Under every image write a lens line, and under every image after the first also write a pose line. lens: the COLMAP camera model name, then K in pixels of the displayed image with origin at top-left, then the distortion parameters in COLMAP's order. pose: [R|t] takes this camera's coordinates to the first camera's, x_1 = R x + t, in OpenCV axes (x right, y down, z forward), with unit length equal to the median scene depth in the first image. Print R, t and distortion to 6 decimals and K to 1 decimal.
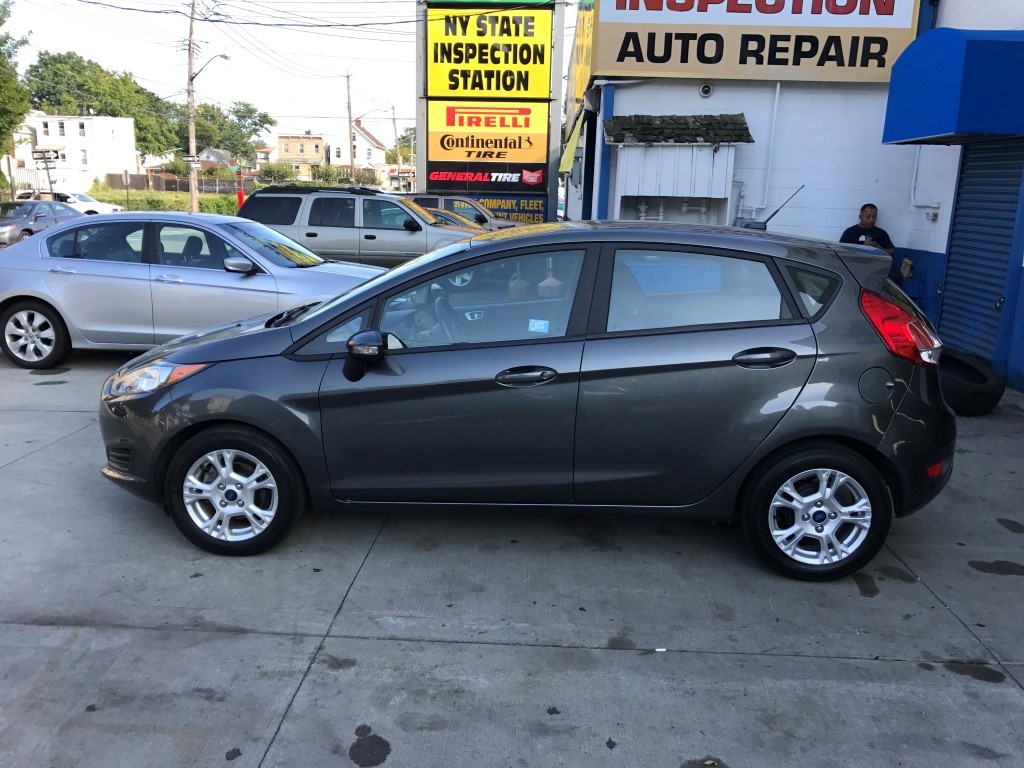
lens RADIAL K [[858.4, 0, 495.1], [0, 858.4, 385.5], [0, 0, 1]] dist [0.001513, 0.002277]
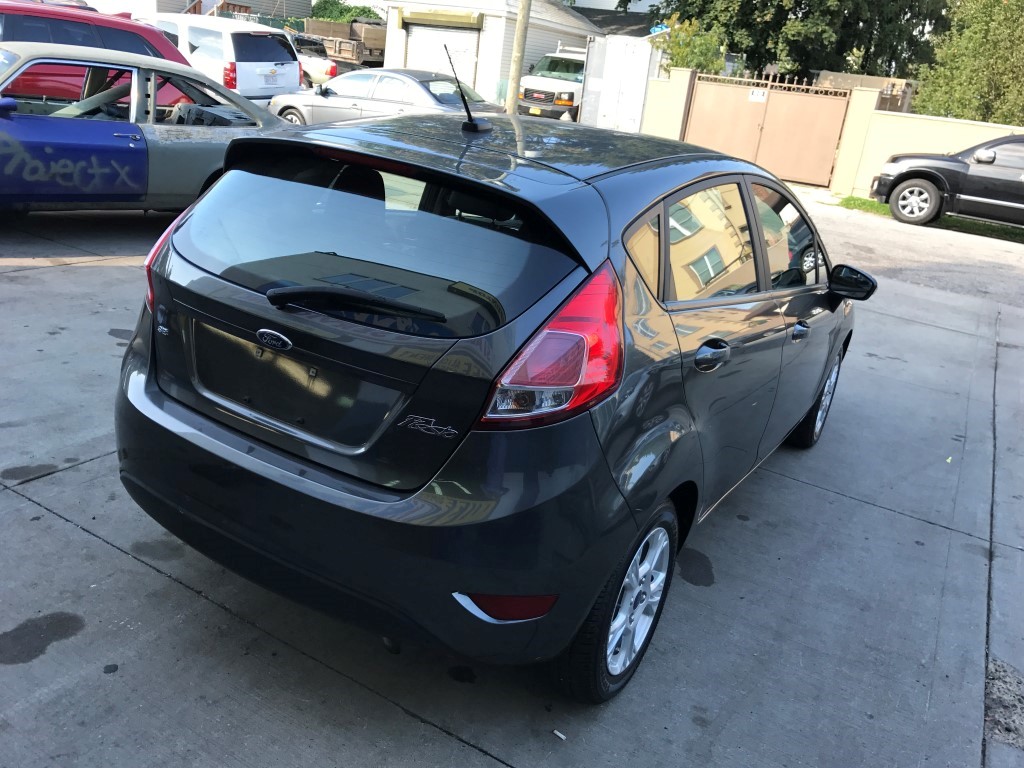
lens RADIAL K [[831.2, 0, 500.1], [0, 831.2, 386.7], [0, 0, 1]] dist [-0.002960, 0.002021]
pose [[-0.457981, 0.232641, -0.857981, 0.868577], [-0.315605, 0.859725, 0.401581, -0.276257], [0.831052, 0.454700, -0.320314, 1.332361]]
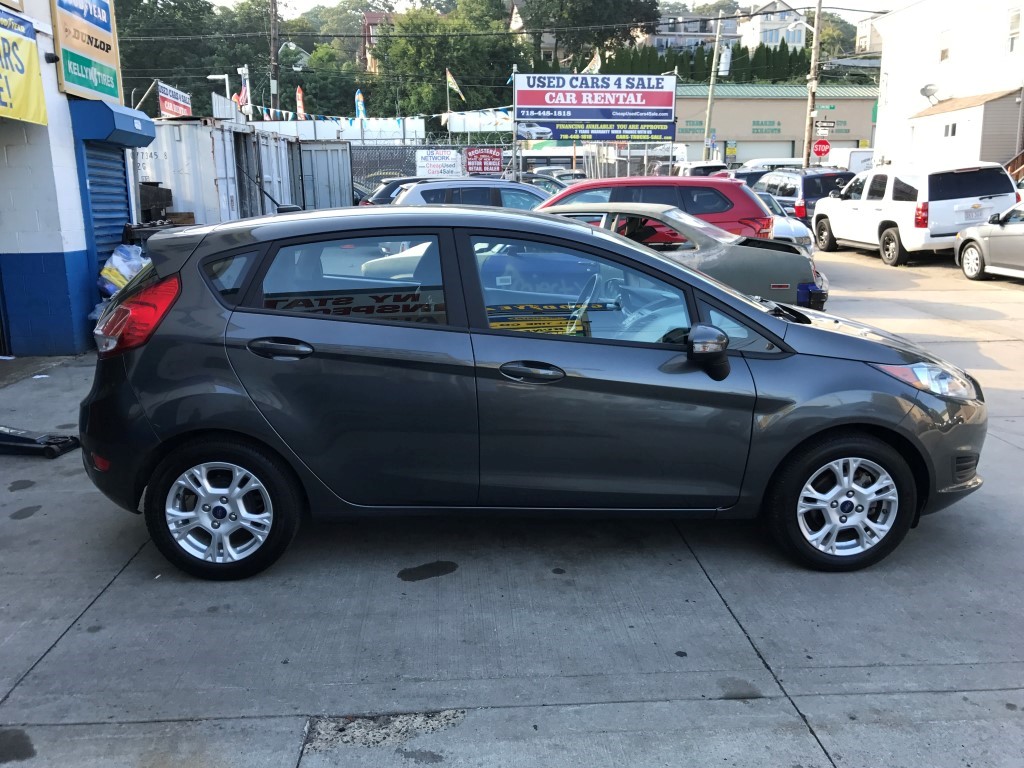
lens RADIAL K [[844.7, 0, 503.6], [0, 844.7, 379.7], [0, 0, 1]] dist [0.003107, 0.002867]
pose [[-0.993078, 0.013530, -0.116671, 0.187035], [-0.036061, 0.910246, 0.412495, -0.423439], [0.111781, 0.413847, -0.903458, 2.025267]]
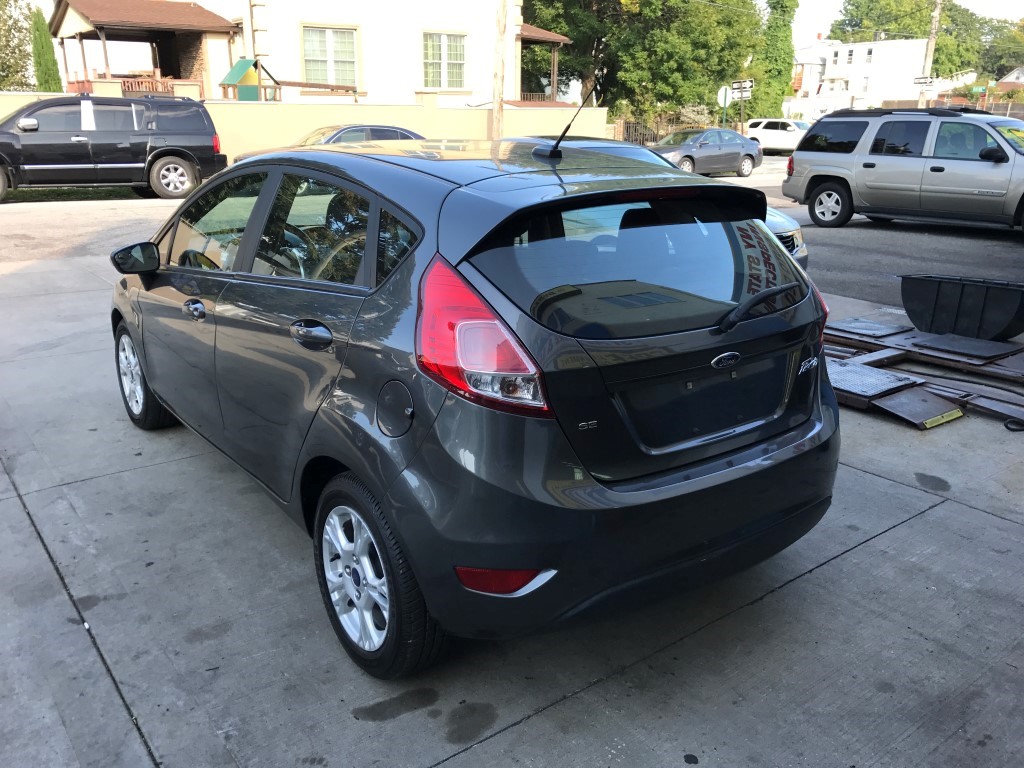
lens RADIAL K [[835.0, 0, 482.3], [0, 835.0, 386.6], [0, 0, 1]] dist [0.011389, 0.002361]
pose [[0.635596, 0.218888, -0.740341, 0.815349], [-0.154441, 0.975631, 0.155862, -0.106904], [0.756416, 0.015273, 0.653913, 0.569245]]
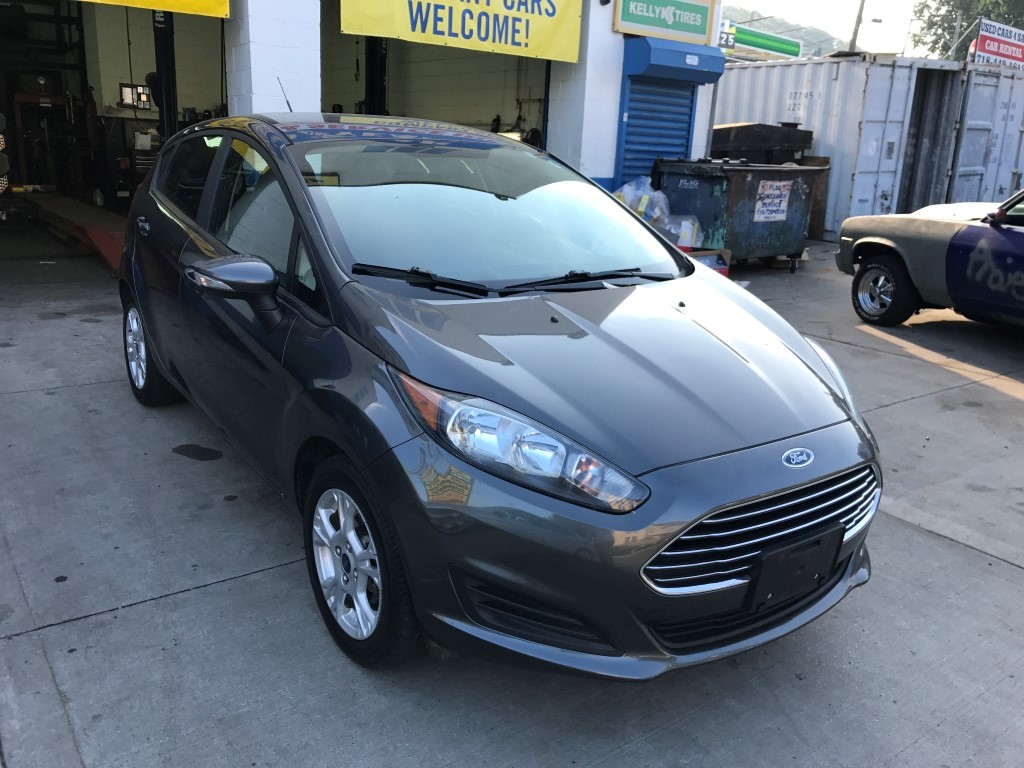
lens RADIAL K [[844.7, 0, 503.6], [0, 844.7, 379.7], [0, 0, 1]] dist [0.003107, 0.002867]
pose [[-0.632133, -0.262816, 0.728928, -0.721853], [0.109997, 0.900759, 0.420160, -0.316121], [-0.767013, 0.345777, -0.540490, 1.533056]]
